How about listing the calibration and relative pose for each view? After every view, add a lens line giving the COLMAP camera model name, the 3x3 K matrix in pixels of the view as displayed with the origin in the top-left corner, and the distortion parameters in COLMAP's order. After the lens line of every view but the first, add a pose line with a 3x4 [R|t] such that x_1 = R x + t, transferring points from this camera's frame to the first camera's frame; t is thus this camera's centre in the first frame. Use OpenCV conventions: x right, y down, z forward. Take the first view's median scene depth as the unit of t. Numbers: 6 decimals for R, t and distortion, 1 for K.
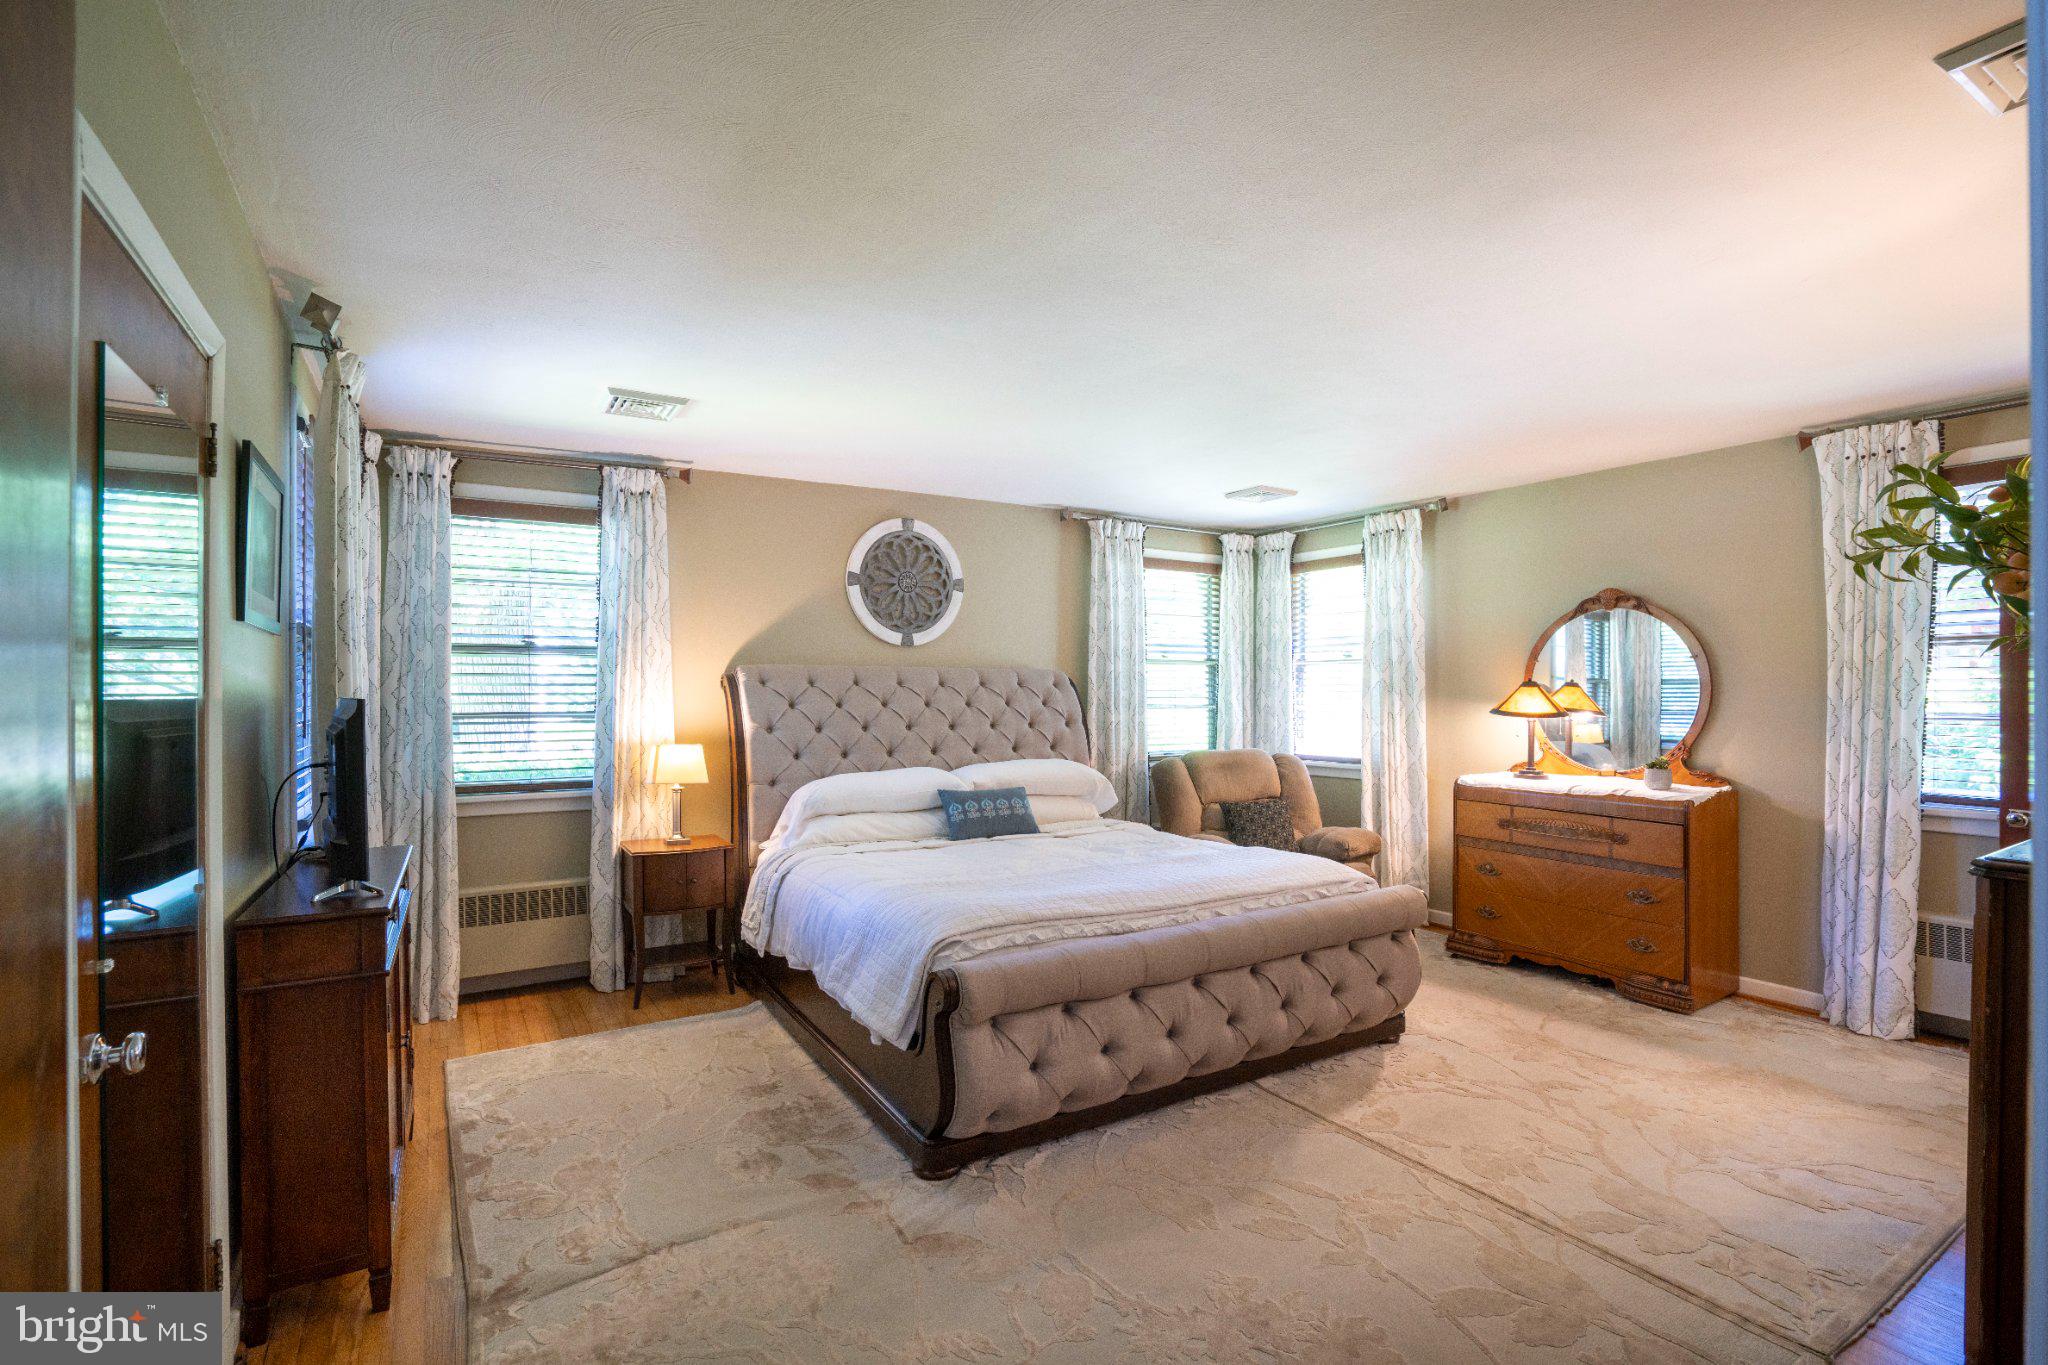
lens RADIAL K [[945.3, 0, 1025.0], [0, 945.3, 685.8], [0, 0, 1]] dist [-0.063245, 0.026075]
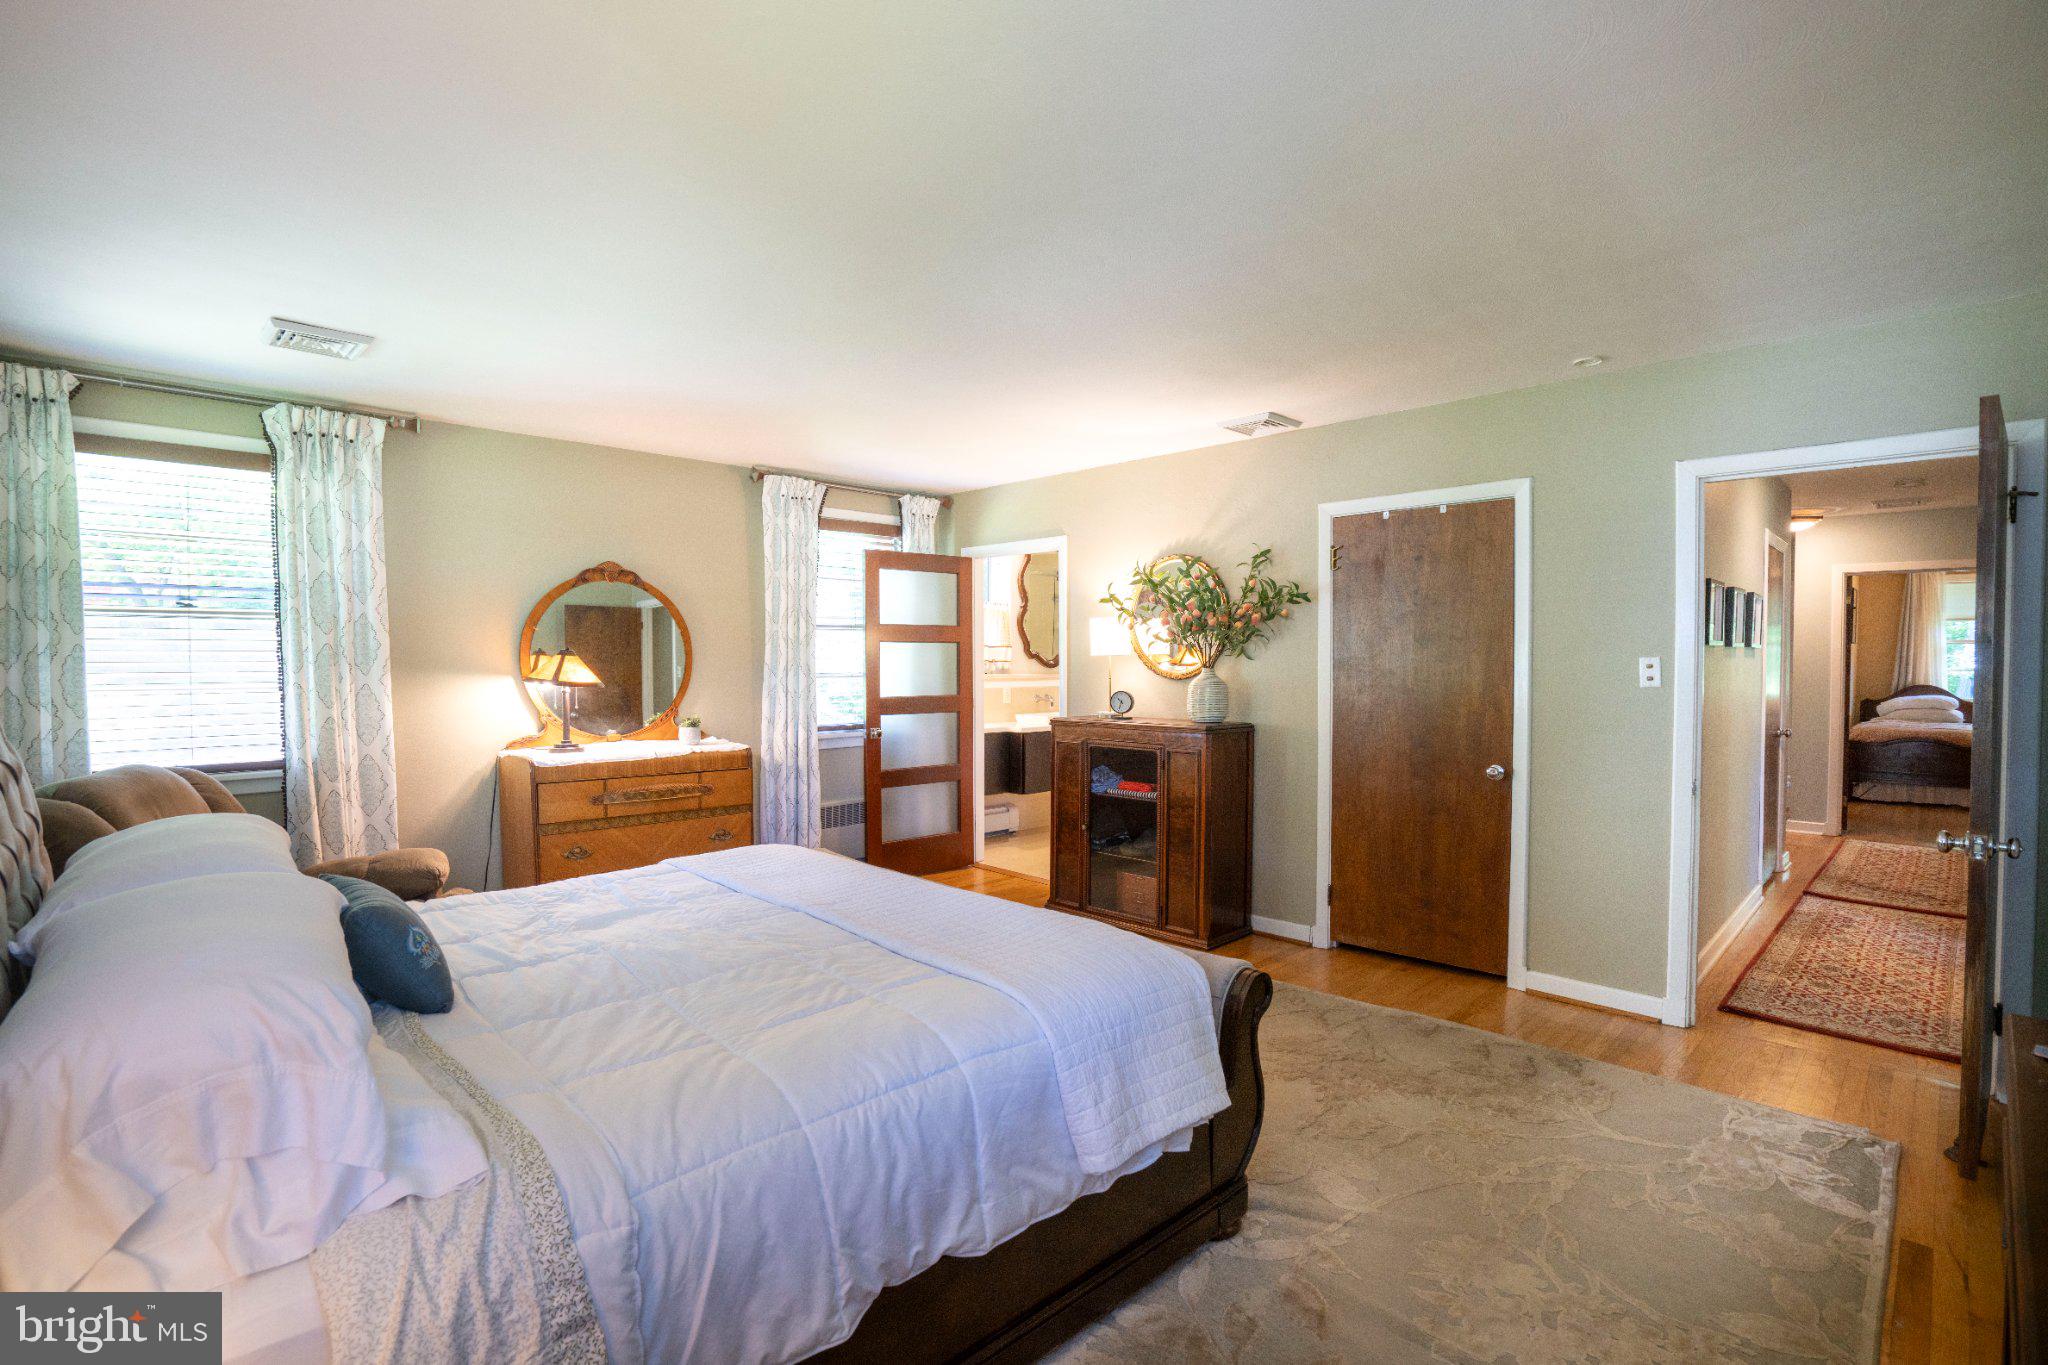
lens RADIAL K [[945.3, 0, 1025.0], [0, 945.3, 685.8], [0, 0, 1]] dist [-0.063245, 0.026075]
pose [[-0.210143, -0.034505, 0.977062, -0.566266], [-0.012007, 0.999393, 0.032711, -0.006054], [-0.977597, -0.004857, -0.210430, 0.862027]]
